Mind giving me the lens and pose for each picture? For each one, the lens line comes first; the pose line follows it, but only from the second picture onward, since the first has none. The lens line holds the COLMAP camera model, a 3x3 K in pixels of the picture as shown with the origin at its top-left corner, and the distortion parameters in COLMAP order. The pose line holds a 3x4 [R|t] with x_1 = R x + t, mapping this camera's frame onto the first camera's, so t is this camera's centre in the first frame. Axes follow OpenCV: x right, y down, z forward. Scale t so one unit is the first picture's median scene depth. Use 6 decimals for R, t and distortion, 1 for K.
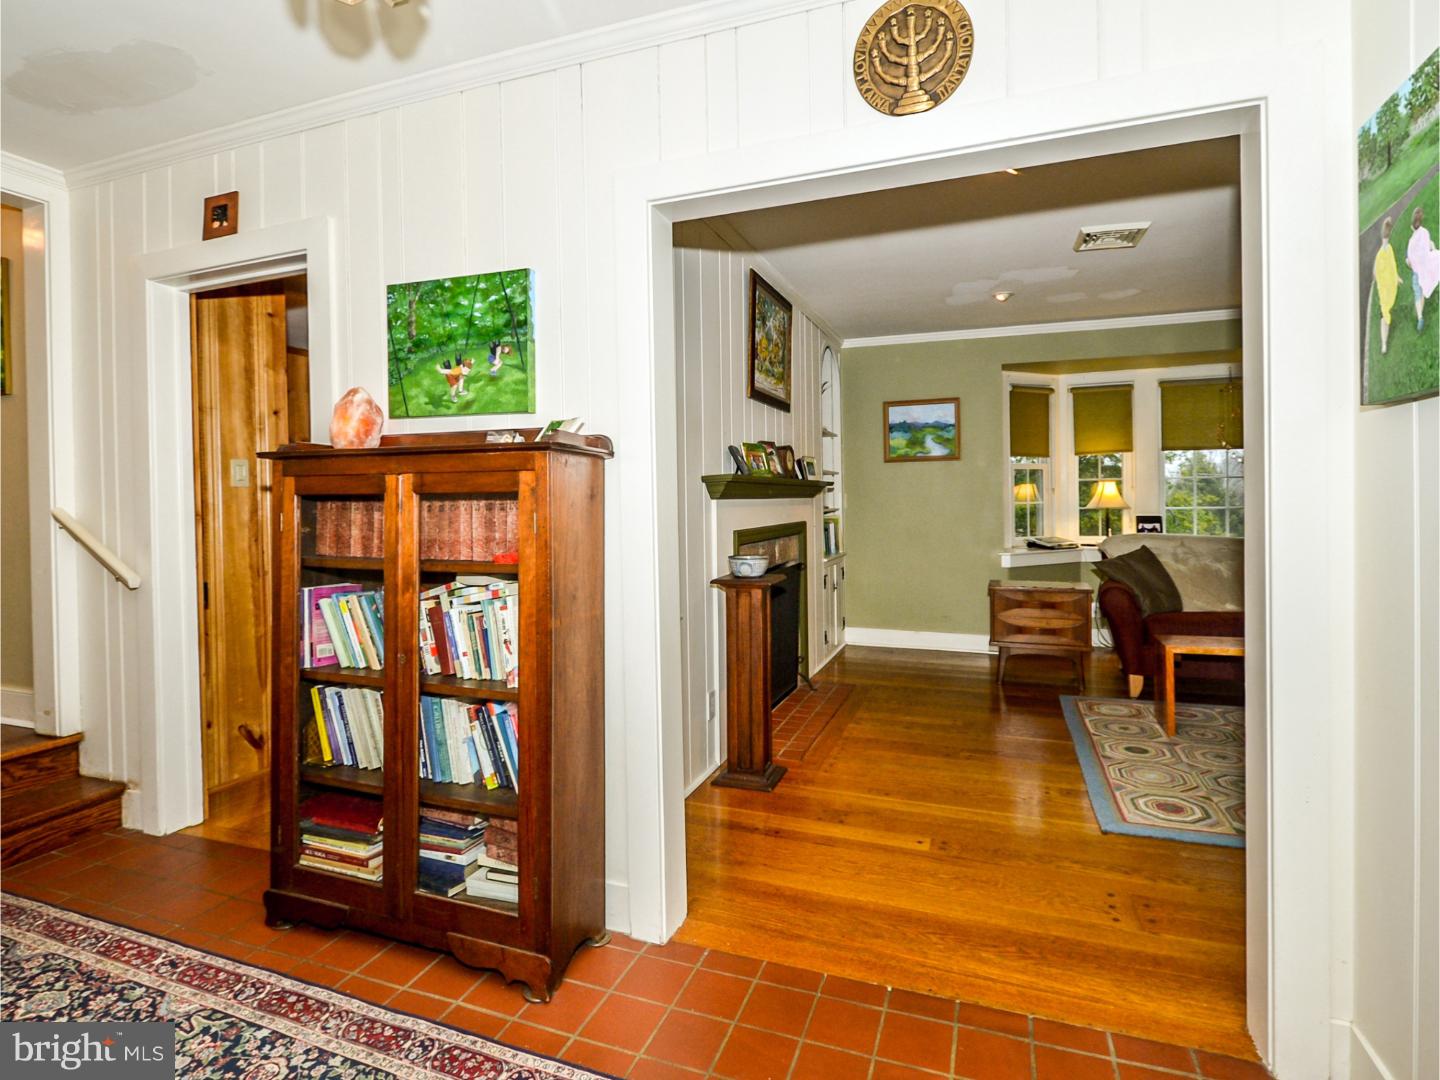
lens RADIAL K [[734.5, 0, 734.5], [0, 734.5, 504.1], [0, 0, 1]] dist [-0.003971, -0.001990]
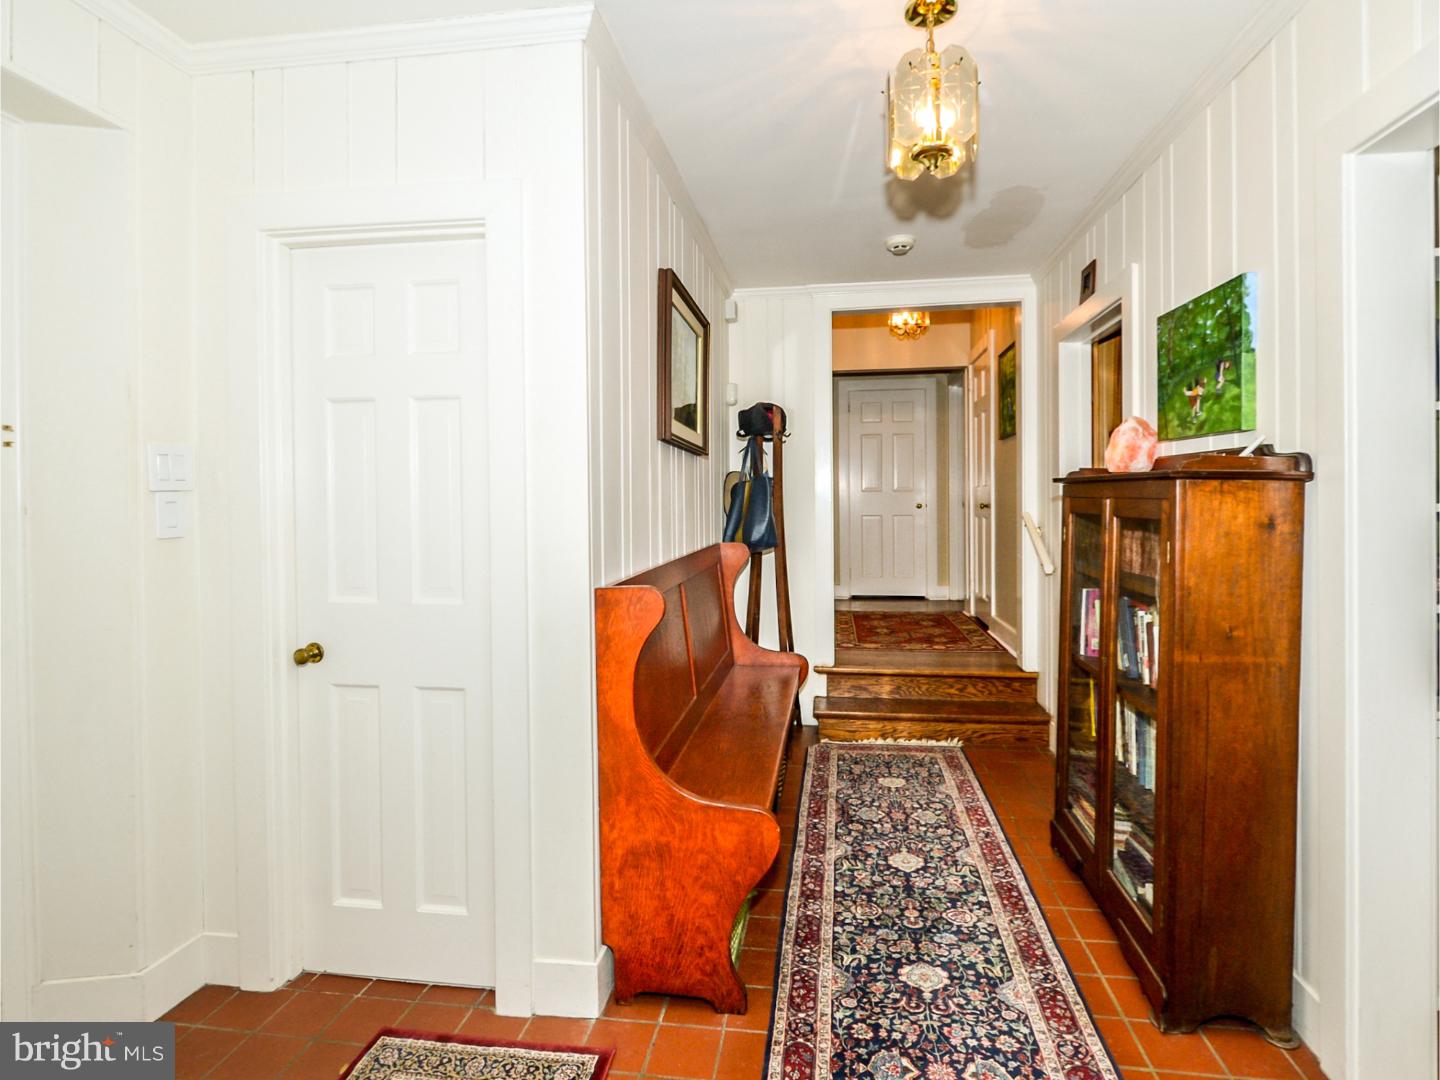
lens RADIAL K [[734.5, 0, 734.5], [0, 734.5, 504.1], [0, 0, 1]] dist [-0.003971, -0.001990]
pose [[0.212773, 0.019211, -0.976913, 0.549504], [-0.004614, 0.999815, 0.018657, -0.052557], [0.977091, 0.000538, 0.212822, 0.206677]]
